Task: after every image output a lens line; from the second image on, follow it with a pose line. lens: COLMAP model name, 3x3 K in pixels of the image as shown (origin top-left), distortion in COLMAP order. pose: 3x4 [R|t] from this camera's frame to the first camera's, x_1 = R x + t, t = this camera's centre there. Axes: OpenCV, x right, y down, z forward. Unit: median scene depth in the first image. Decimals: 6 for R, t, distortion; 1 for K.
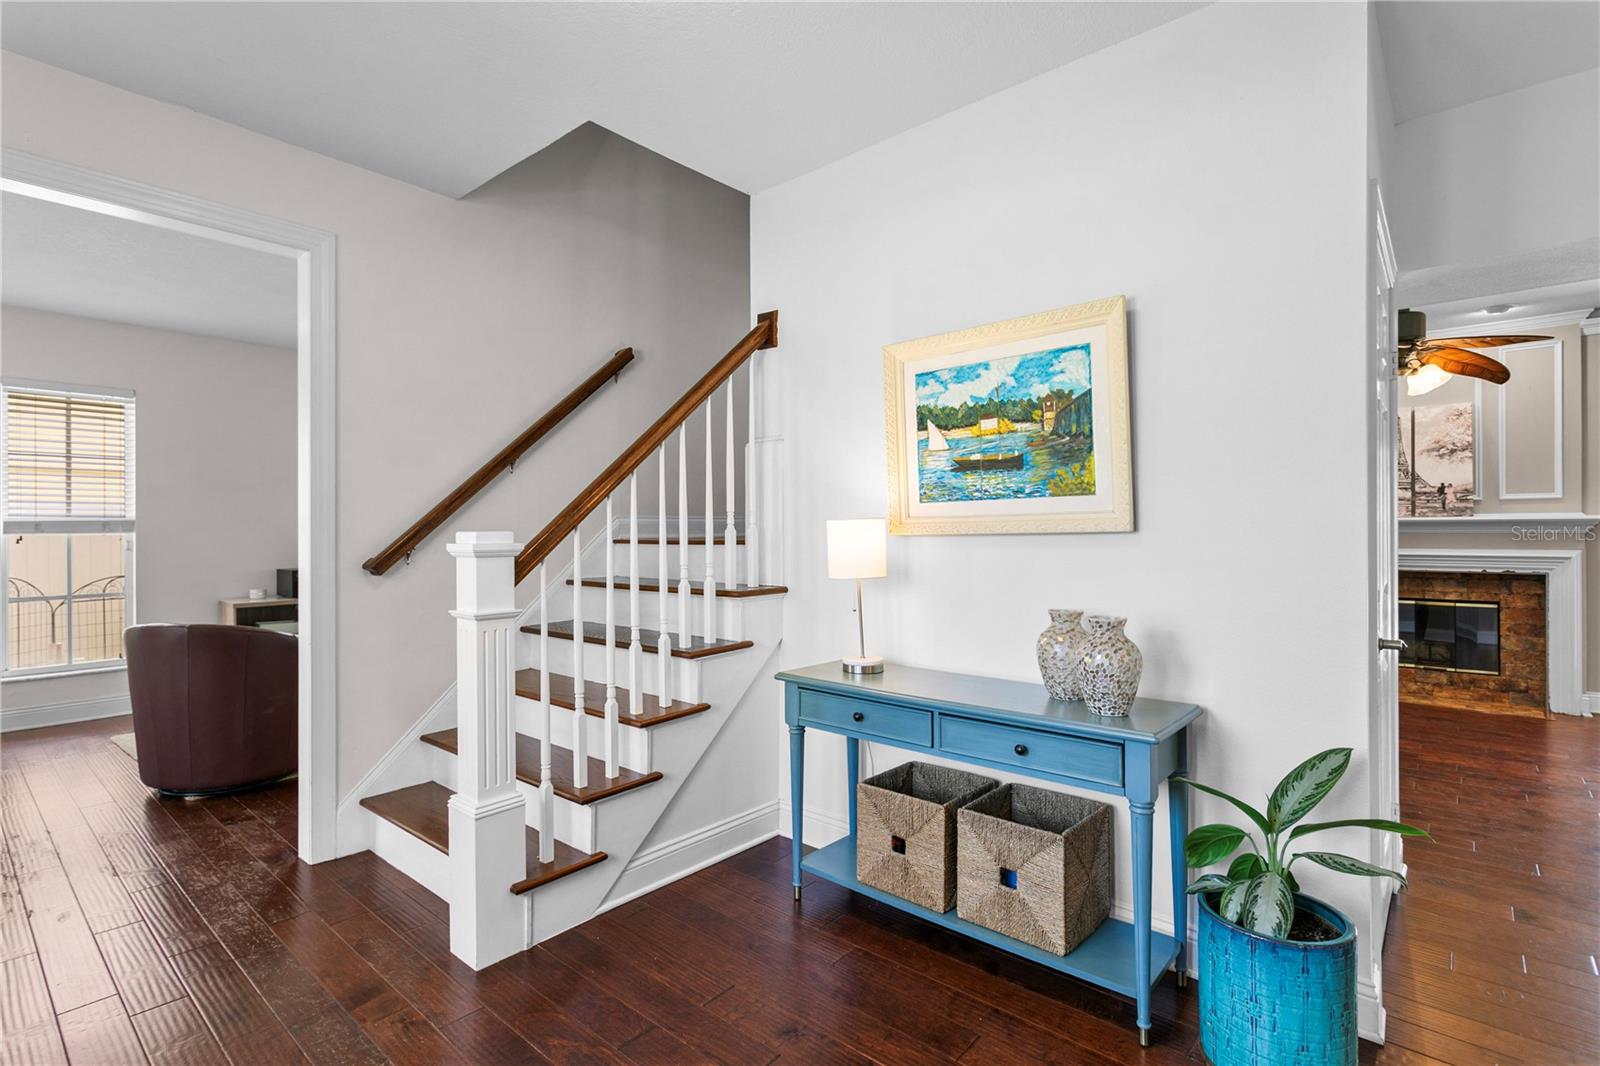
lens RADIAL K [[757.4, 0, 784.9], [0, 757.4, 526.2], [0, 0, 1]] dist [0.012117, -0.001305]
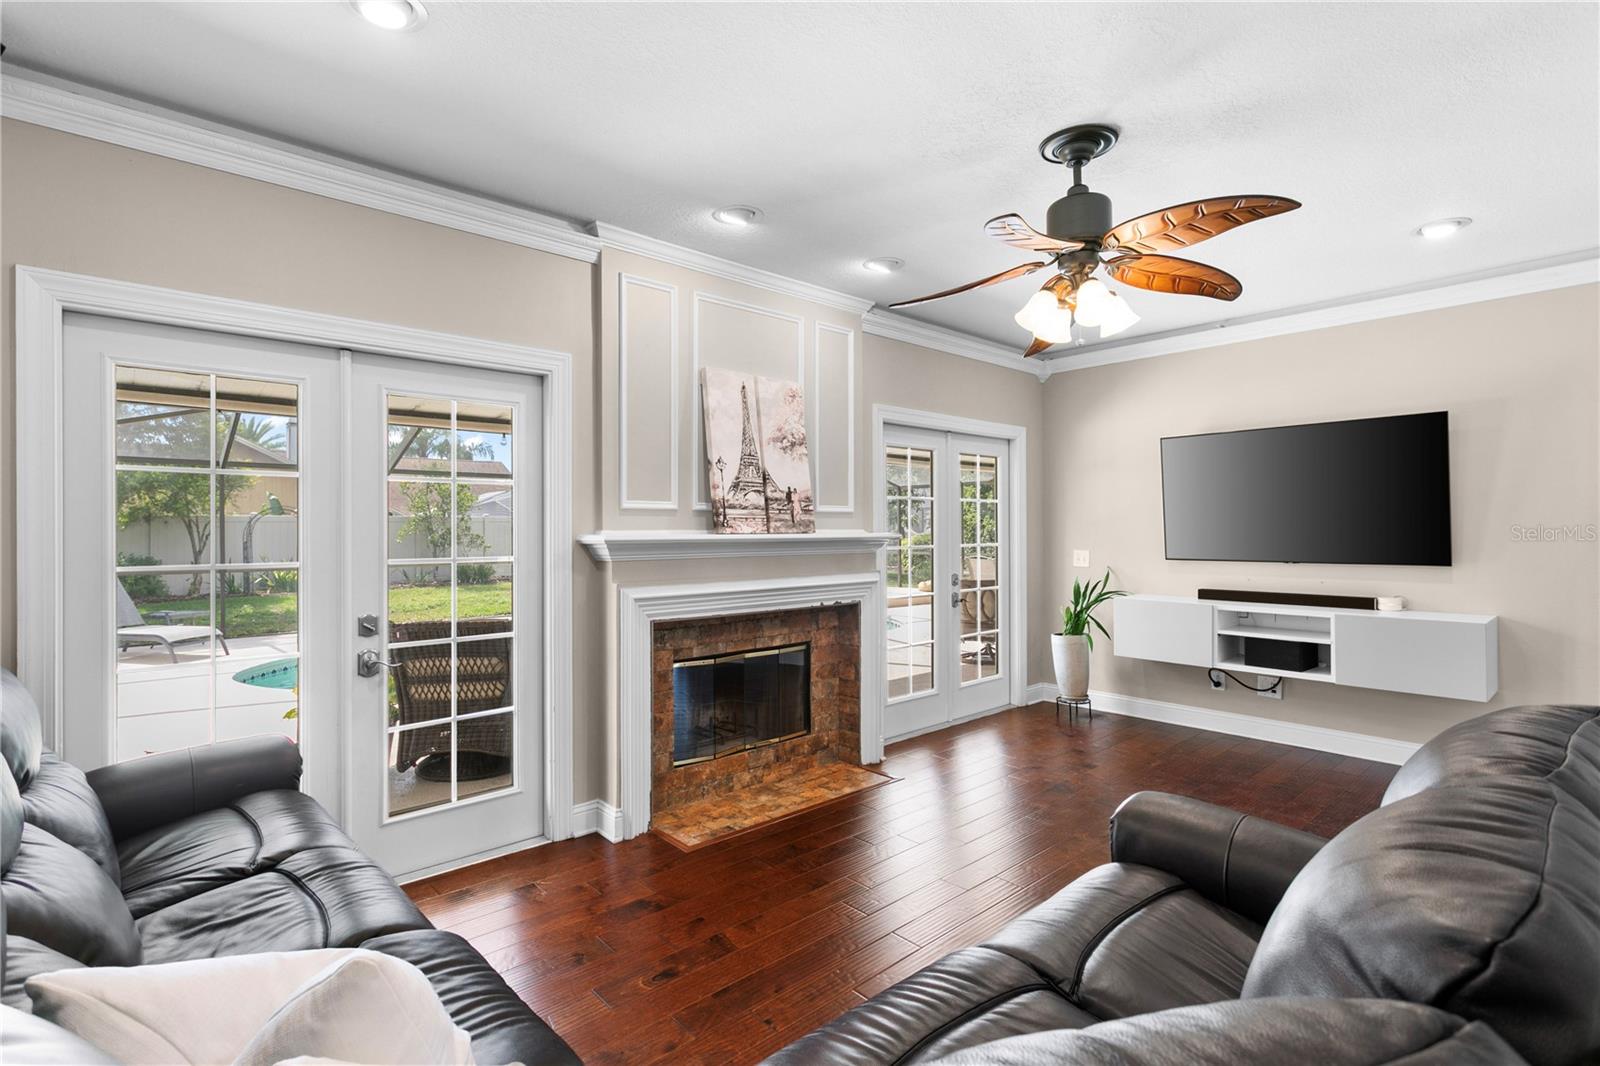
lens RADIAL K [[757.4, 0, 796.9], [0, 757.4, 527.7], [0, 0, 1]] dist [0.012117, -0.001305]
pose [[0.118474, 0.003173, 0.992952, 0.152039], [-0.000272, 0.999995, -0.003163, -0.015720], [-0.992957, 0.000105, 0.118475, 0.917385]]
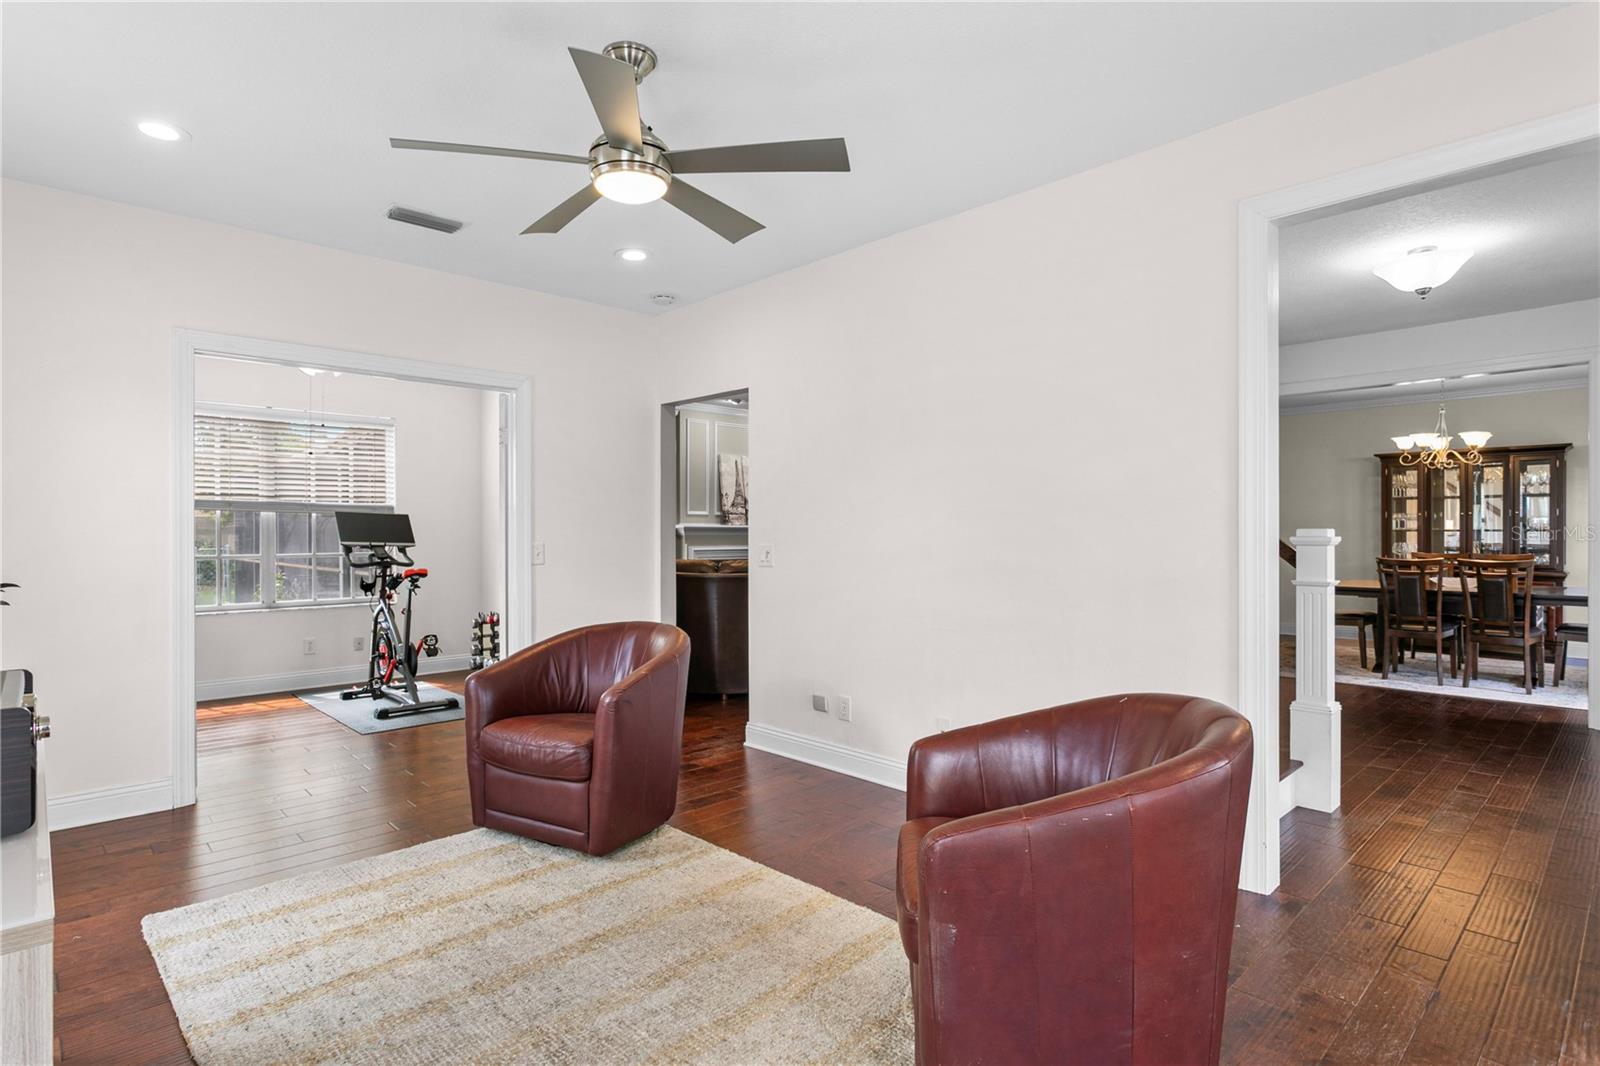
lens RADIAL K [[800.0, 0, 793.6], [0, 800.0, 530.9], [0, 0, 1]] dist [0.003745, 0.002287]
pose [[0.106679, -0.002334, 0.994291, -0.846730], [-0.003177, 0.999991, 0.002689, -0.005013], [-0.994288, -0.003445, 0.106670, 0.744648]]
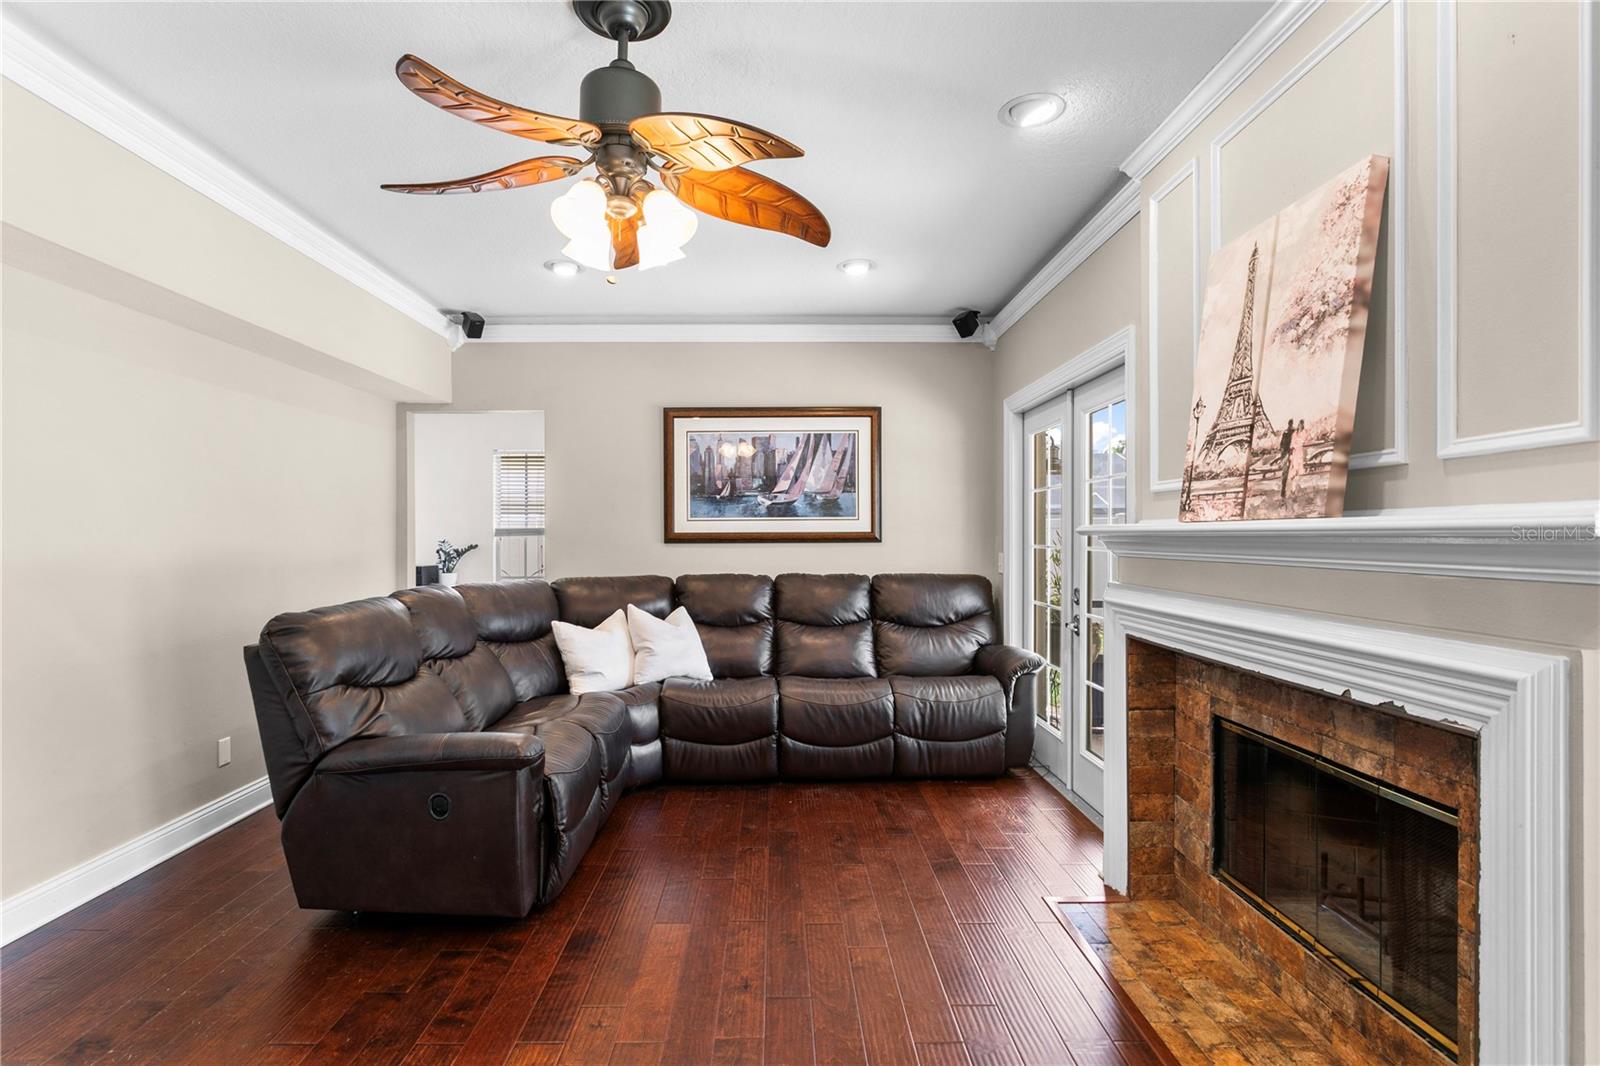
lens RADIAL K [[800.0, 0, 791.1], [0, 800.0, 537.9], [0, 0, 1]] dist [0.003745, 0.002287]
pose [[0.674012, 0.004273, -0.738708, 0.984731], [0.000126, 0.999983, 0.005899, -0.006441], [0.738720, -0.004069, 0.674000, 0.603835]]
